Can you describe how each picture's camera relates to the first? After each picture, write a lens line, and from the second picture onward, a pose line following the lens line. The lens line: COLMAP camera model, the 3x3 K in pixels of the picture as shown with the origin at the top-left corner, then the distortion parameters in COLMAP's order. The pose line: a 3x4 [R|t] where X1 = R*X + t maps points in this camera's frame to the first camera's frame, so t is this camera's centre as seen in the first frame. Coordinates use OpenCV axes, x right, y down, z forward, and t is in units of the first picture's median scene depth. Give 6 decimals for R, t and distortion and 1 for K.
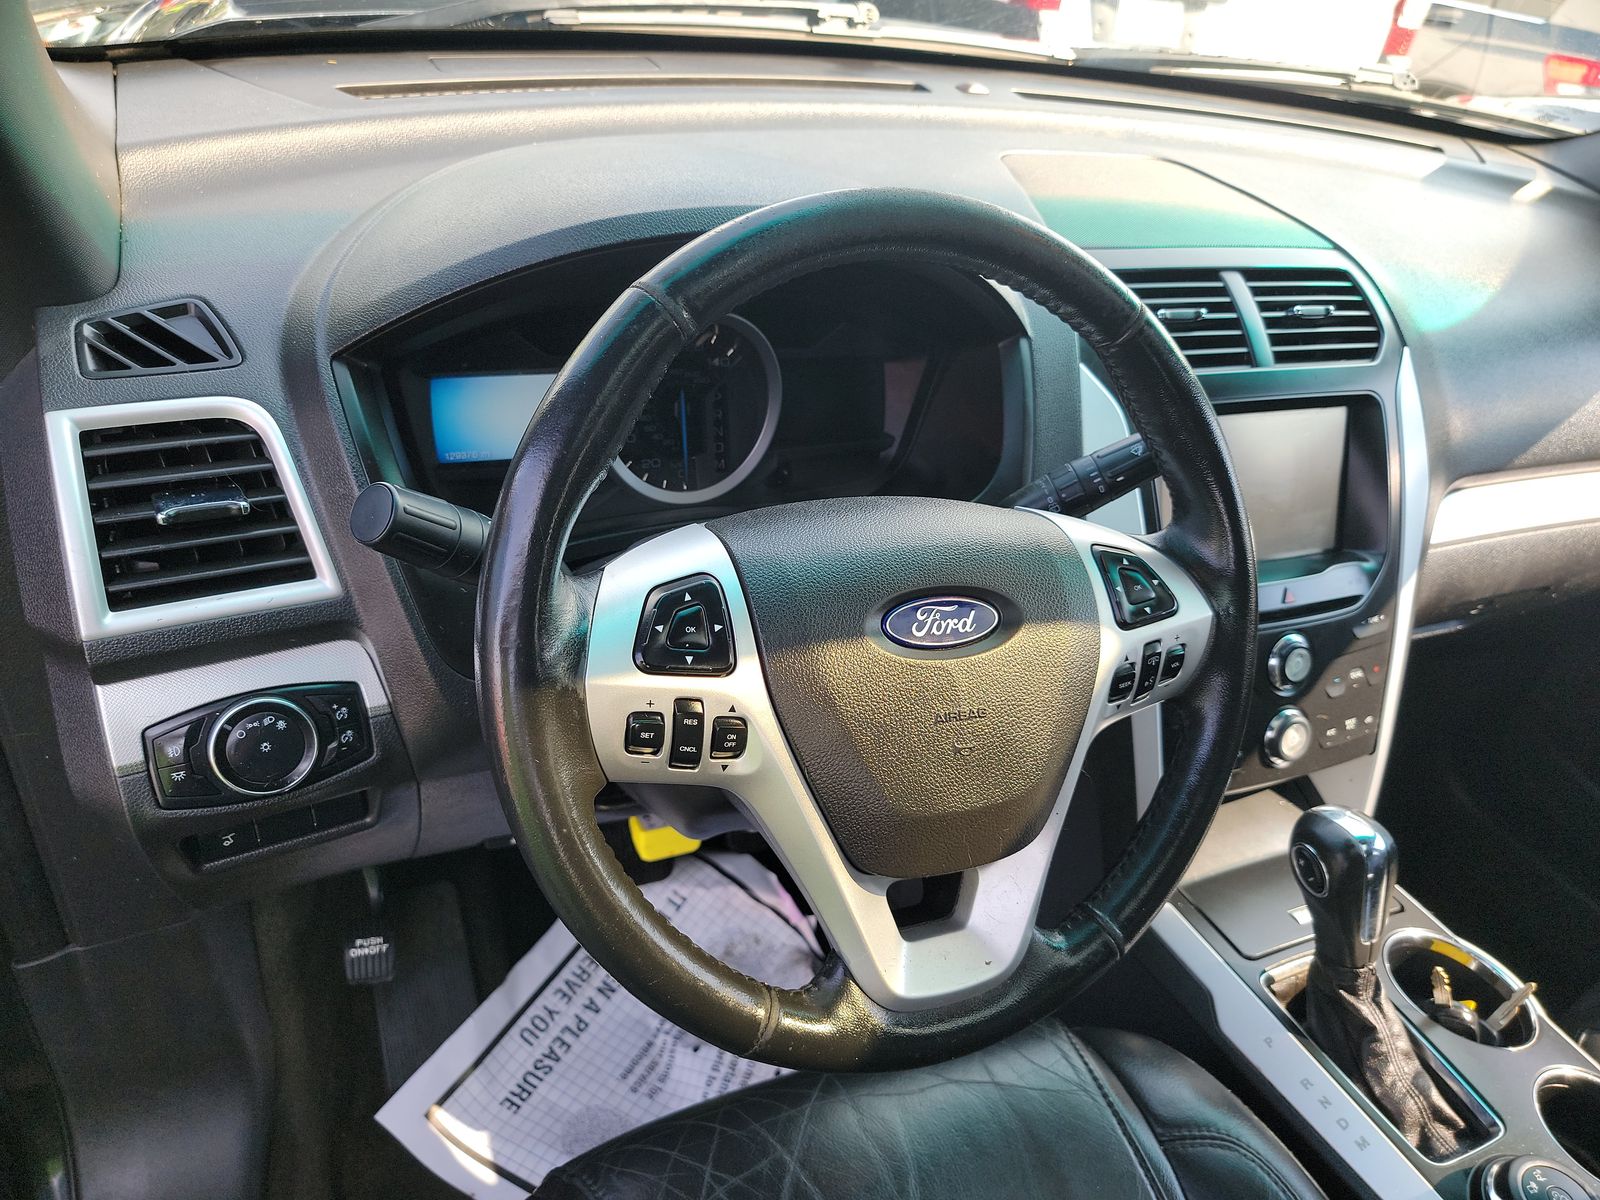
lens RADIAL K [[1102.1, 0, 801.9], [0, 1102.1, 613.2], [0, 0, 1]] dist [0.054396, -0.042452]
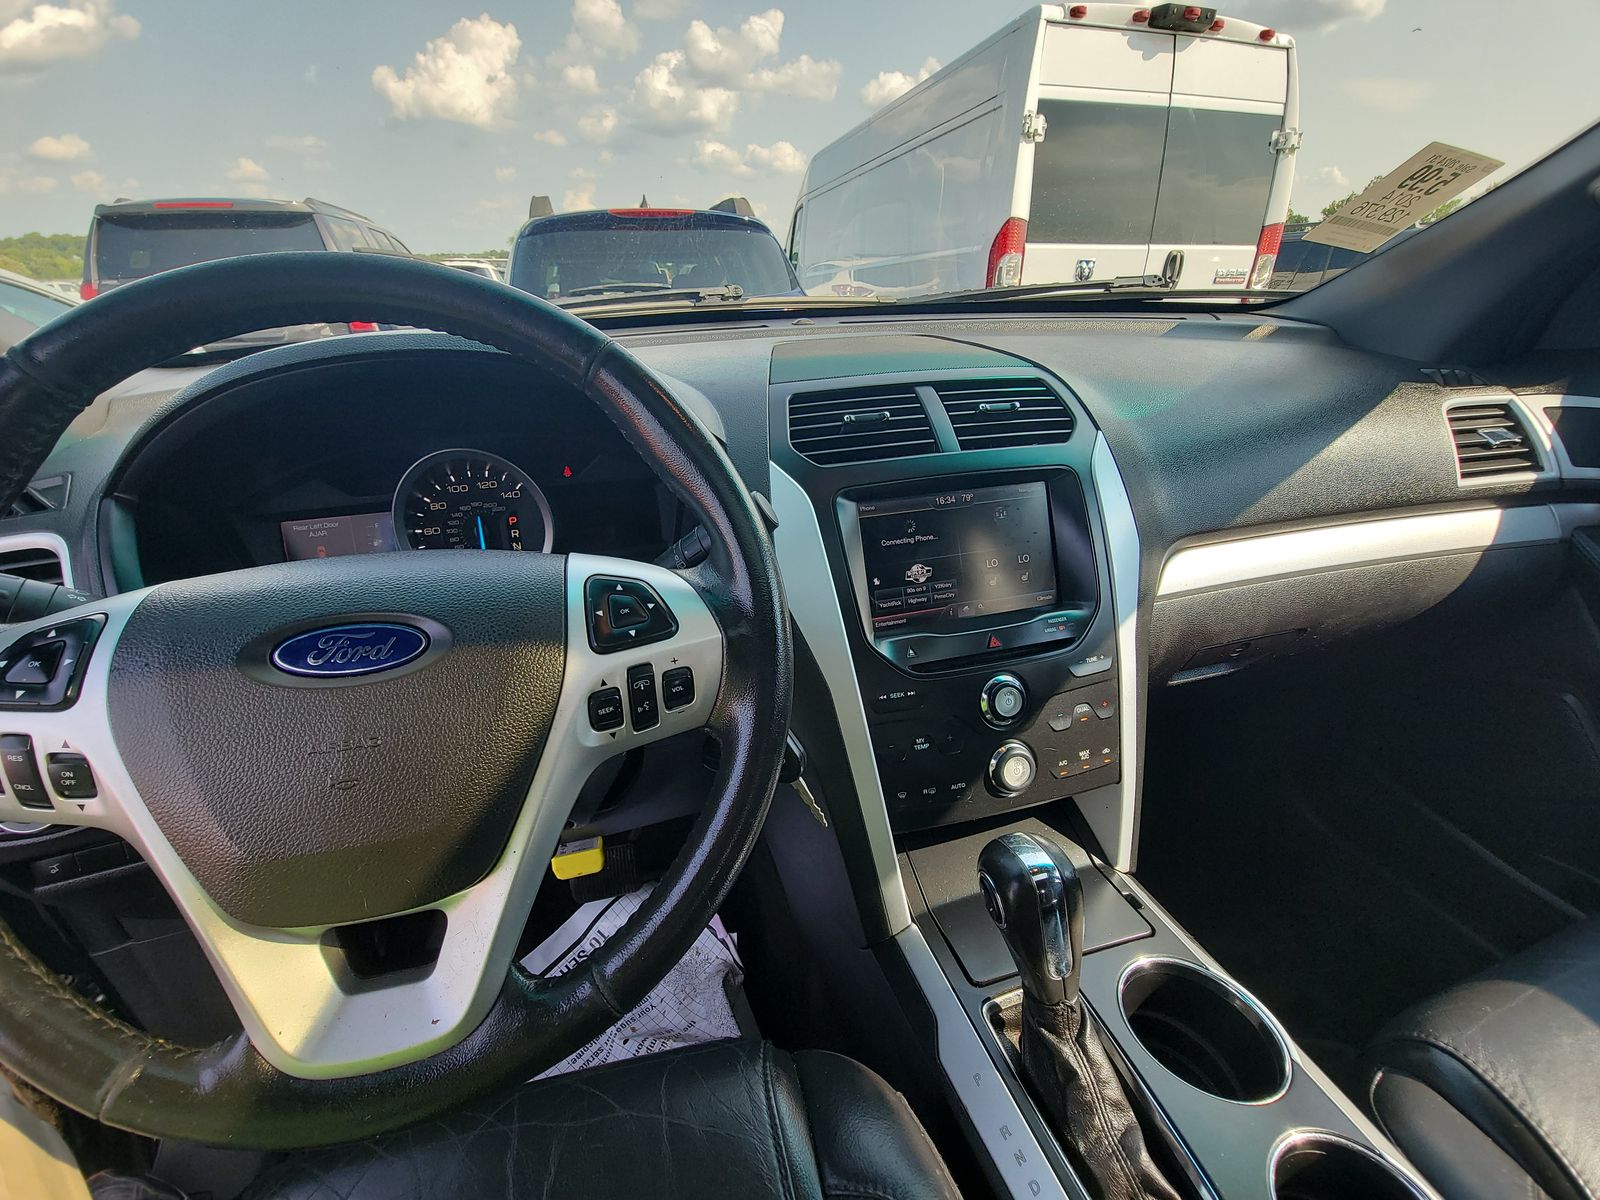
lens RADIAL K [[640.4, 0, 796.6], [0, 640.4, 612.4], [0, 0, 1]] dist [-0.000472, -0.000992]
pose [[0.974271, -0.081858, -0.209987, 0.383560], [0.048148, 0.985796, -0.160897, 0.051667], [0.220175, 0.146647, 0.964374, 0.322783]]
